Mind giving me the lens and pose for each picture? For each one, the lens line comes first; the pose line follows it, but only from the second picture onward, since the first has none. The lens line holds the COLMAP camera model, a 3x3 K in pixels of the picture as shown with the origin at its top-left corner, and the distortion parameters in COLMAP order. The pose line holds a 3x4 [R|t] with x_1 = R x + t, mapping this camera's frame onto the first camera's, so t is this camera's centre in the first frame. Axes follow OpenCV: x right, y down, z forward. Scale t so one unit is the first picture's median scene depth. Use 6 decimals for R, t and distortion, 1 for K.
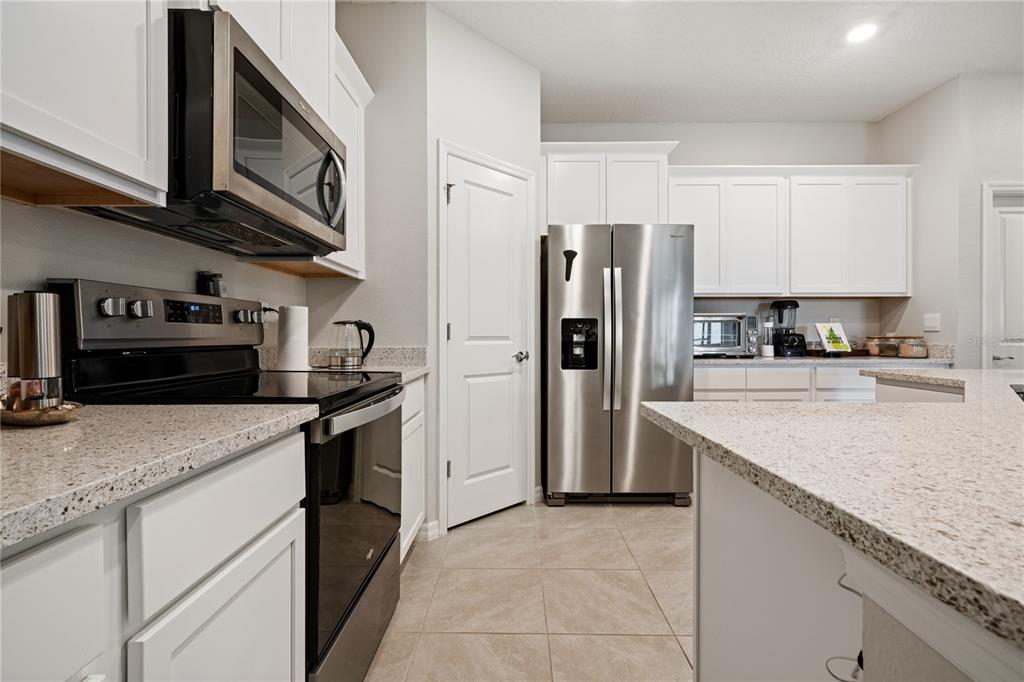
lens RADIAL K [[454.1, 0, 513.5], [0, 454.1, 337.7], [0, 0, 1]] dist [-0.001169, -0.000031]
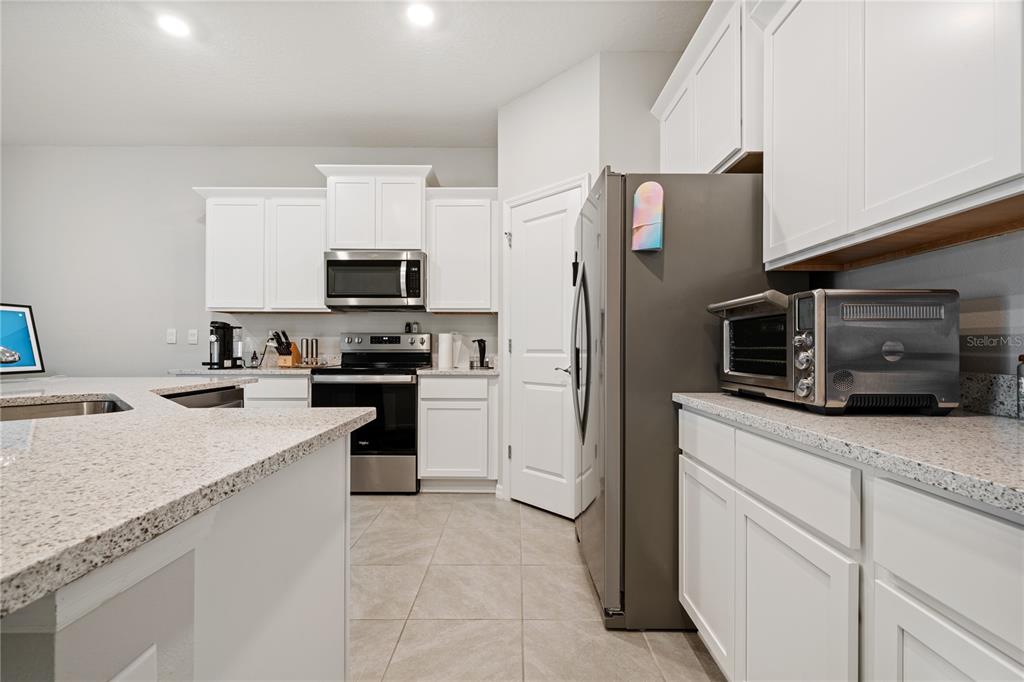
lens RADIAL K [[454.1, 0, 514.2], [0, 454.1, 346.0], [0, 0, 1]] dist [-0.001169, -0.000031]
pose [[0.007322, -0.002047, -0.999971, 1.071129], [-0.003068, 0.999993, -0.002069, -0.008965], [0.999968, 0.003083, 0.007316, 0.933054]]
